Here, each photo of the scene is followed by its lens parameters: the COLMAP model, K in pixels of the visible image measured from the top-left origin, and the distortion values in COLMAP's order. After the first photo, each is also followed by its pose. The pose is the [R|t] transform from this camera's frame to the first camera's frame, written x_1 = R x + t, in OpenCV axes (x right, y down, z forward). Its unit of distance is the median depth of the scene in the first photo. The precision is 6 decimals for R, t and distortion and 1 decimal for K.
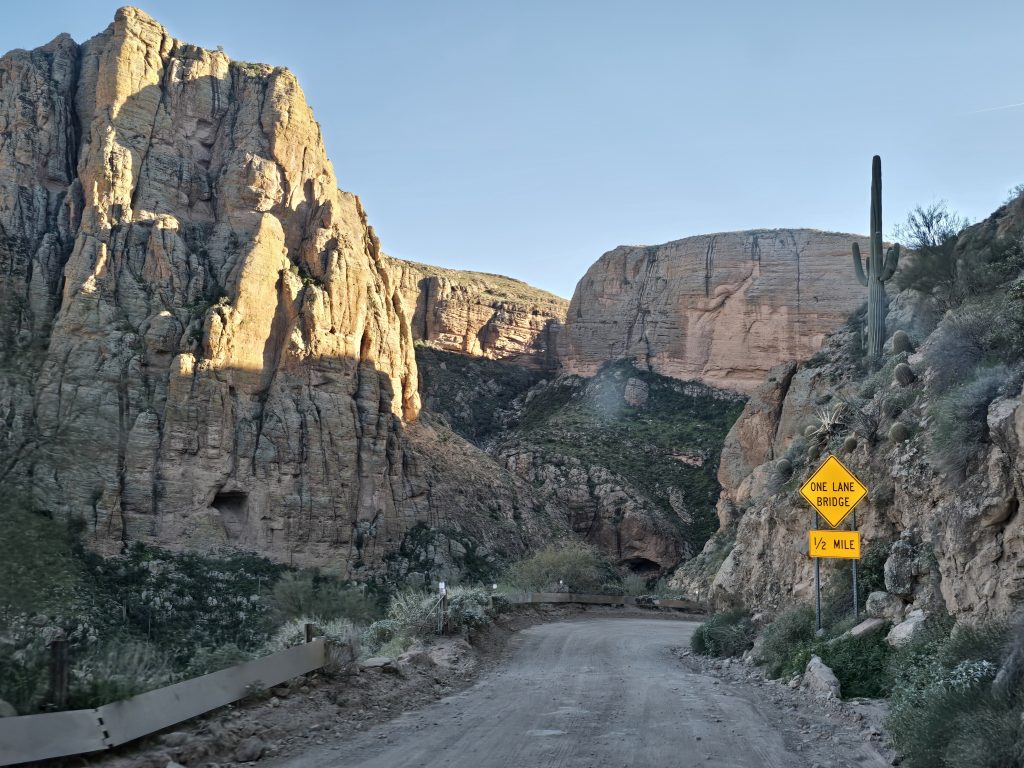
lens RADIAL K [[1422.7, 0, 512.5], [0, 1422.7, 383.4], [0, 0, 1]] dist [0.111056, -0.014264]
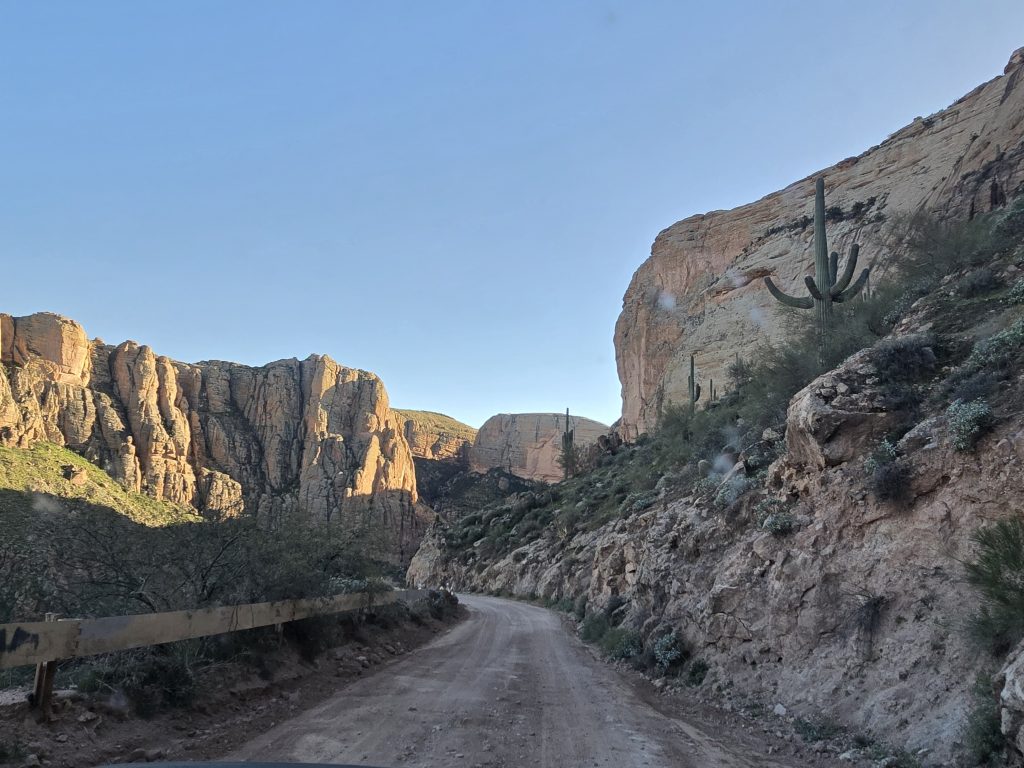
lens RADIAL K [[834.6, 0, 512.0], [0, 834.6, 384.0], [0, 0, 1]] dist [0.017100, 0.000156]
pose [[0.995178, 0.045161, 0.087070, -0.044094], [-0.038317, 0.996160, -0.078727, -0.094163], [-0.090291, 0.075011, 0.993086, -0.644702]]
